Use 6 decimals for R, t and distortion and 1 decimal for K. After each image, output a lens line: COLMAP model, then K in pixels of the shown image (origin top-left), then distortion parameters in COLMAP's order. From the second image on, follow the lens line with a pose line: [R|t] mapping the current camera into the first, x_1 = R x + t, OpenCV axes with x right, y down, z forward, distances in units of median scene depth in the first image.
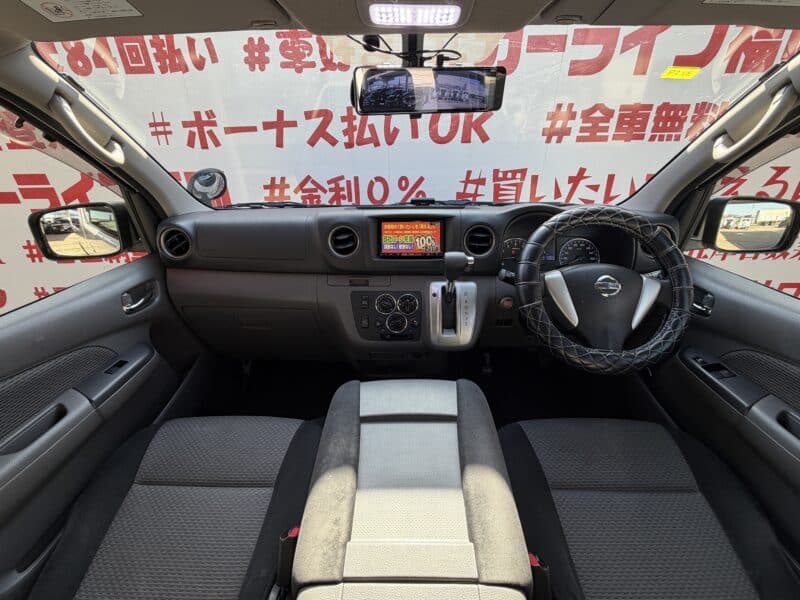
lens RADIAL K [[355.7, 0, 388.8], [0, 355.7, 290.1], [0, 0, 1]] dist [0.000116, 0.000569]
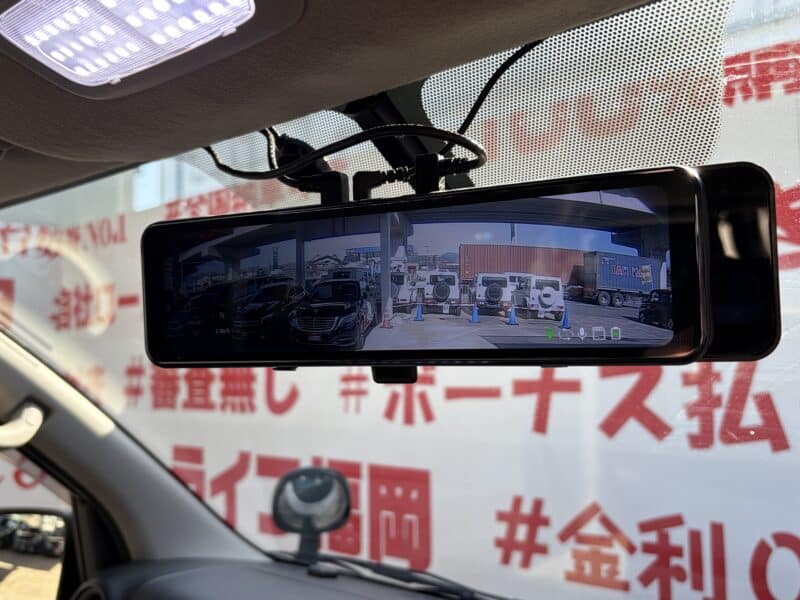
lens RADIAL K [[727.1, 0, 405.4], [0, 727.1, 298.9], [0, 0, 1]] dist [-0.000703, 0.000000]
pose [[0.770194, -0.044526, -0.636253, 0.152888], [-0.295721, 0.858927, -0.418084, -0.118967], [0.565111, 0.510159, 0.648373, 0.236878]]
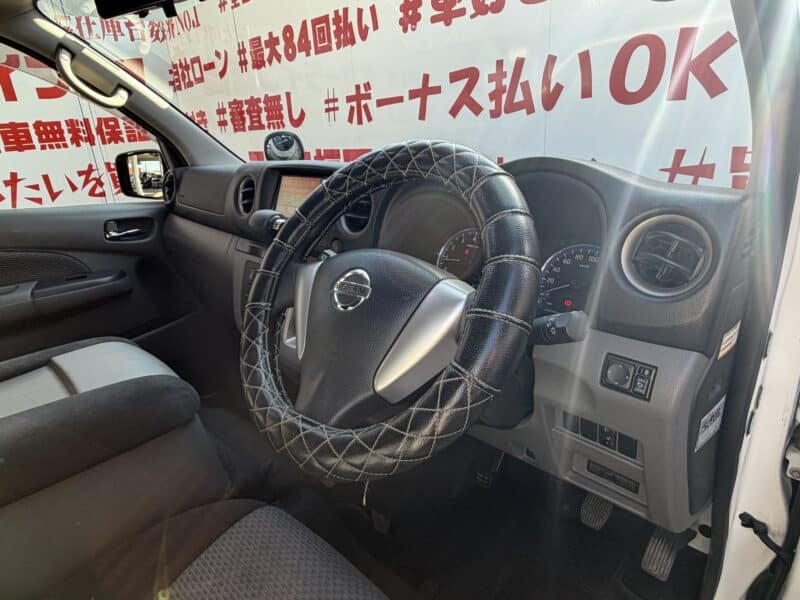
lens RADIAL K [[482.0, 0, 401.4], [0, 482.0, 284.9], [0, 0, 1]] dist [0.003447, -0.005101]
pose [[0.714641, 0.194327, -0.671957, 0.475530], [-0.277852, 0.960460, -0.017741, -0.011757], [0.641940, 0.199383, 0.740378, 0.244559]]
